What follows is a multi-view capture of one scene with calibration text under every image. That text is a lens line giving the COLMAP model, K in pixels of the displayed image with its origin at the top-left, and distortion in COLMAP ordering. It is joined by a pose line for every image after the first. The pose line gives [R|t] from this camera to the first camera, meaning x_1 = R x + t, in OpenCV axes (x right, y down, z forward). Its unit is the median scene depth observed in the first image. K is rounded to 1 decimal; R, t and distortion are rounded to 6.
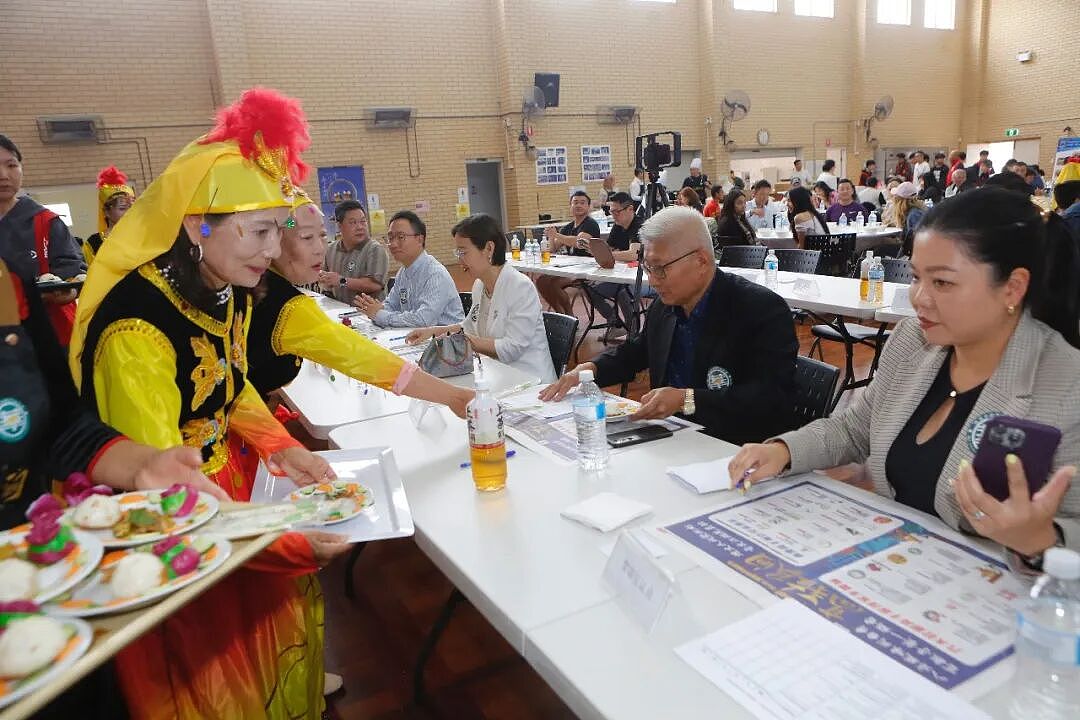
lens RADIAL K [[742.1, 0, 538.9], [0, 742.1, 366.0], [0, 0, 1]] dist [-0.106226, 0.078160]
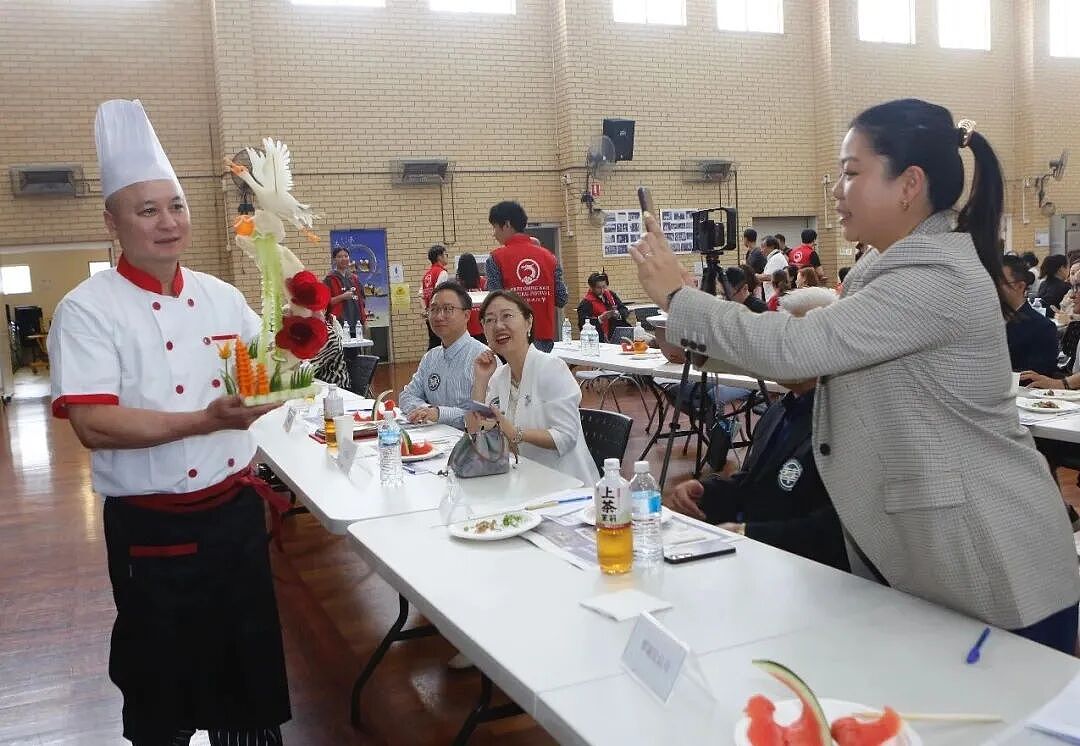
lens RADIAL K [[986.4, 0, 510.8], [0, 986.4, 368.3], [0, 0, 1]] dist [-0.124041, 0.118632]
pose [[0.994939, 0.027797, -0.096558, 0.004284], [-0.039661, 0.991587, -0.123213, 0.005076], [0.092321, 0.126419, 0.987672, -0.030279]]
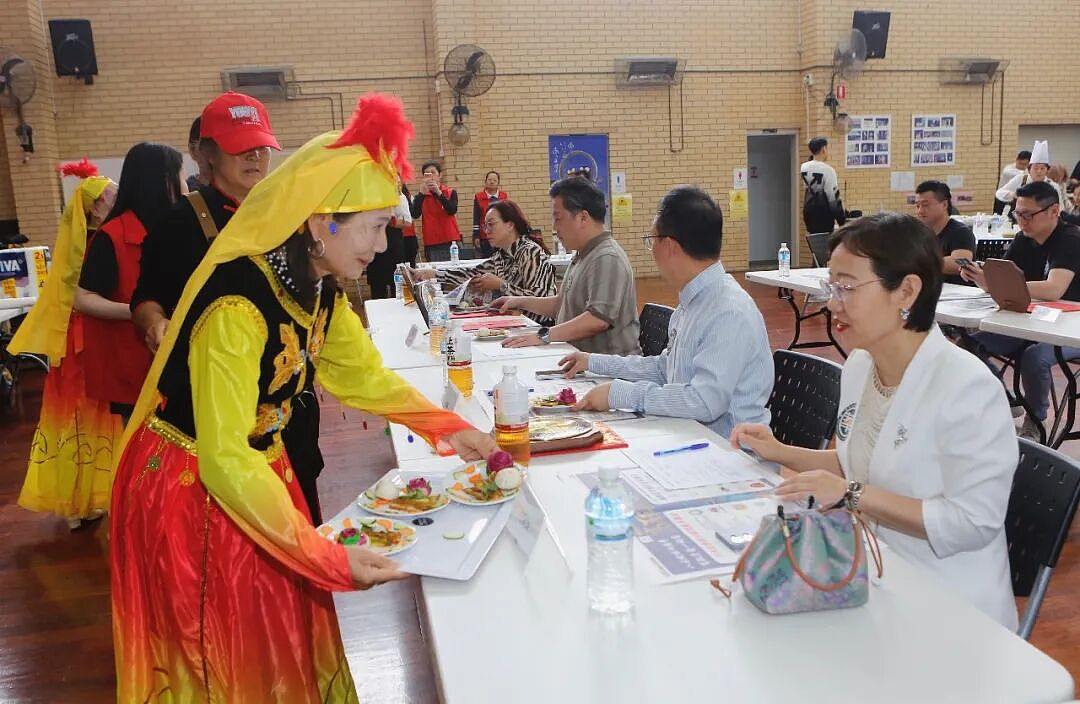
lens RADIAL K [[932.4, 0, 542.5], [0, 932.4, 378.1], [0, 0, 1]] dist [-0.121333, 0.104177]
pose [[0.957372, 0.082919, -0.276702, -0.021584], [-0.086987, 0.996206, -0.002438, -0.016577], [0.275450, 0.026404, 0.960953, 0.077436]]
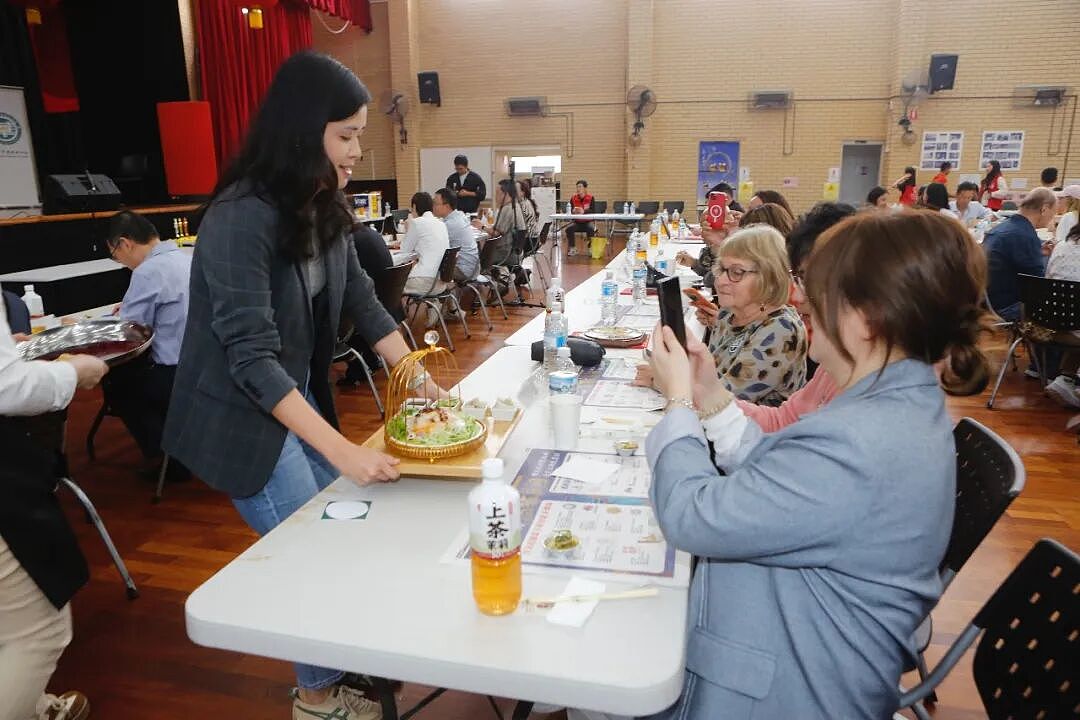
lens RADIAL K [[742.1, 0, 538.9], [0, 742.1, 366.0], [0, 0, 1]] dist [-0.106226, 0.078160]
pose [[0.744362, 0.226878, -0.628053, 0.299500], [-0.194467, 0.973399, 0.121150, -0.009843], [0.638833, 0.031956, 0.768682, -0.058152]]
